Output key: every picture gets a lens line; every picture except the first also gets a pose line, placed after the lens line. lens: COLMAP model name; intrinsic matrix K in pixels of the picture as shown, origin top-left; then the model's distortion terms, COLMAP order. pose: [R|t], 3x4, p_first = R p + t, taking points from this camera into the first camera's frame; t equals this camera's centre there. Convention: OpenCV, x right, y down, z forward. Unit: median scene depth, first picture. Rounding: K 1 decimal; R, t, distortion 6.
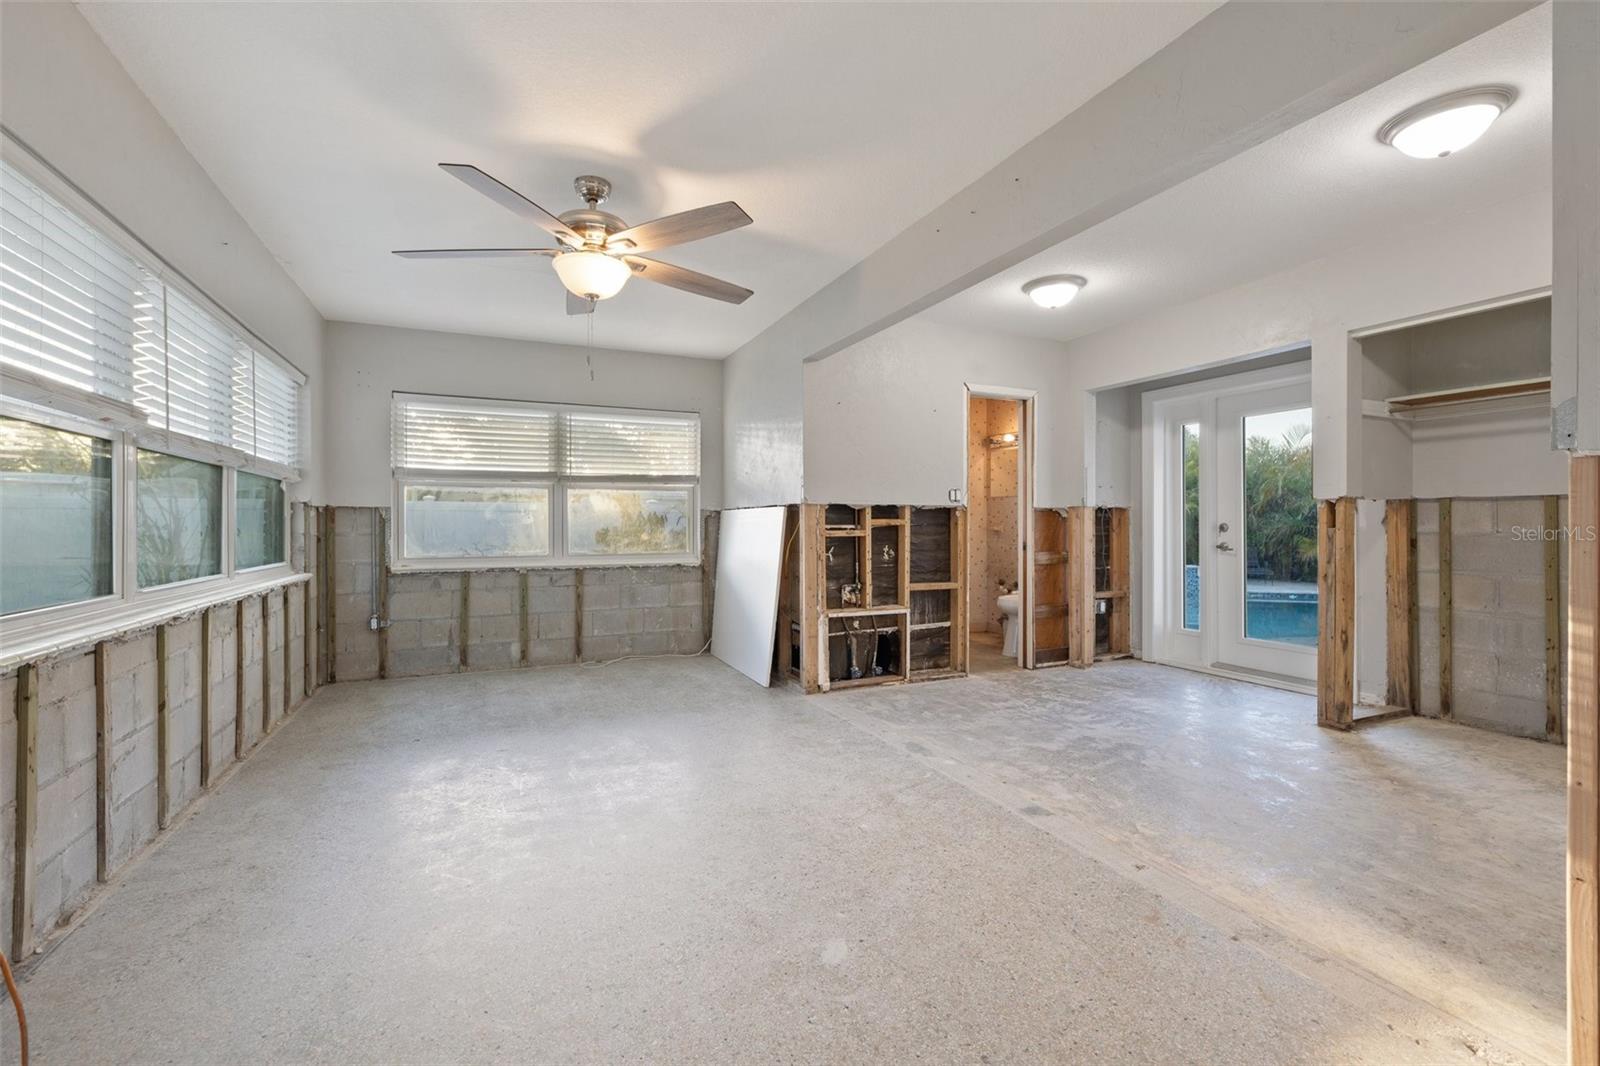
lens RADIAL K [[674.9, 0, 801.6], [0, 674.9, 531.0], [0, 0, 1]] dist [0.000594, -0.000056]
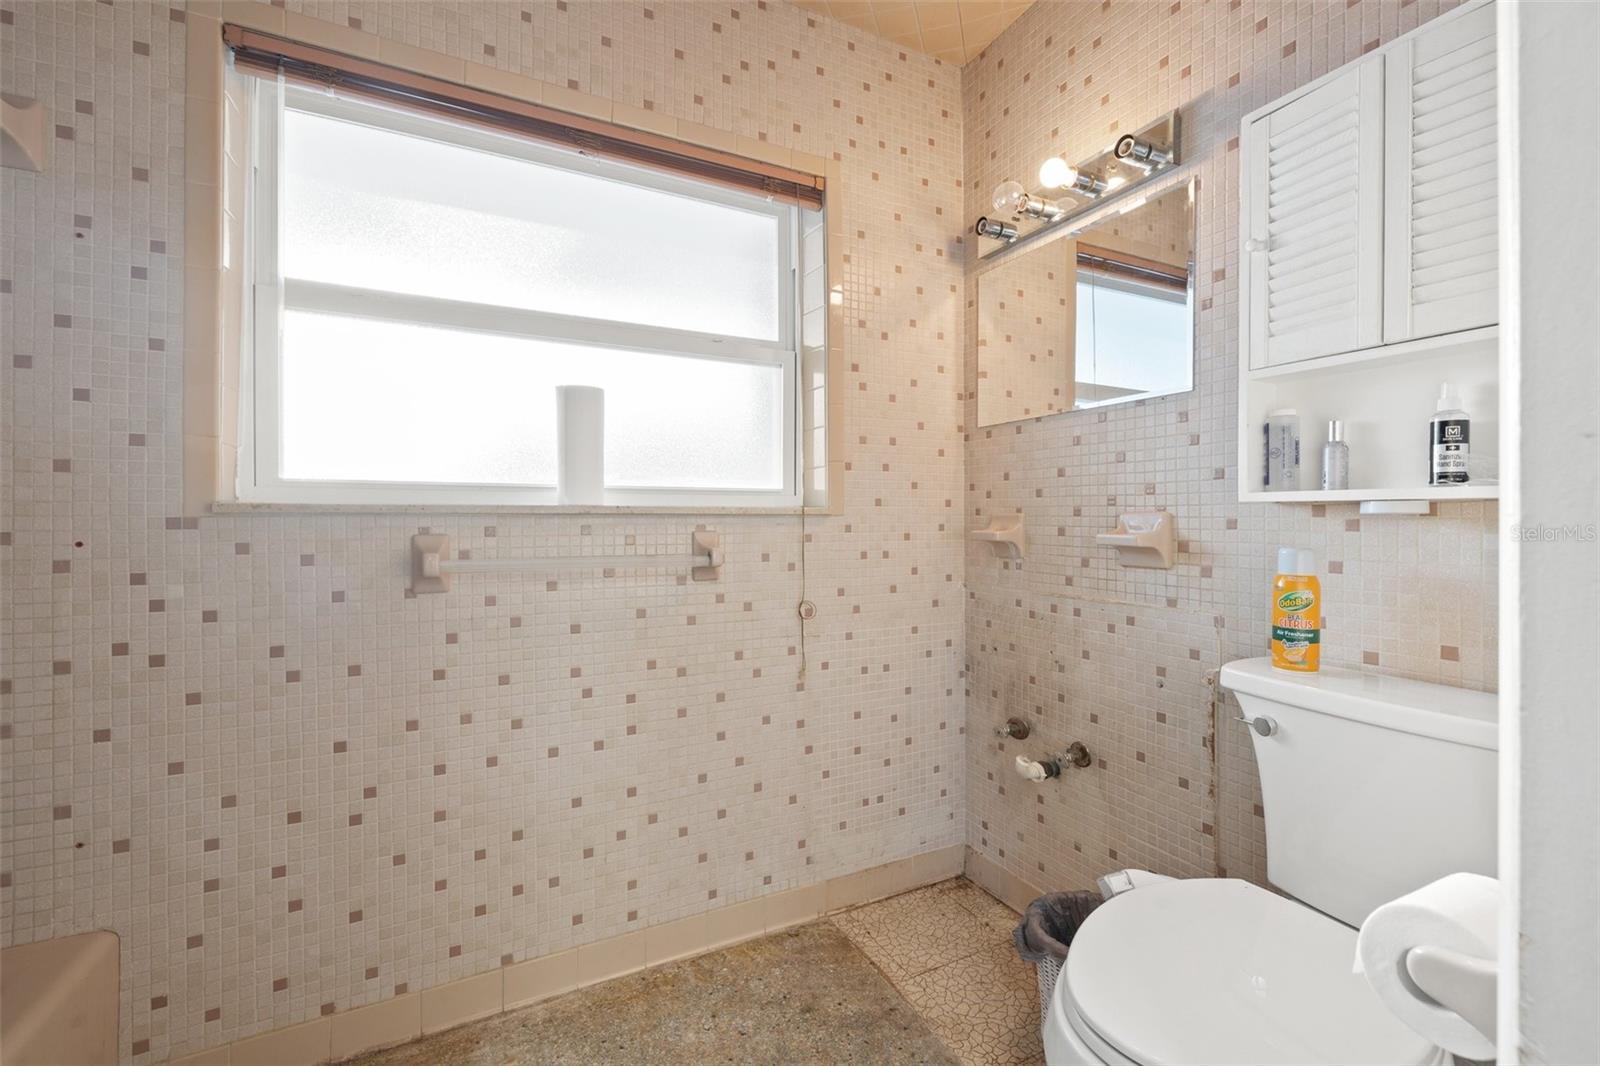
lens RADIAL K [[674.9, 0, 797.3], [0, 674.9, 525.7], [0, 0, 1]] dist [0.000594, -0.000056]
pose [[0.999239, 0.000863, 0.038988, 0.190161], [-0.000997, 0.999994, 0.003403, -0.008067], [-0.038985, -0.003439, 0.999234, 0.711062]]
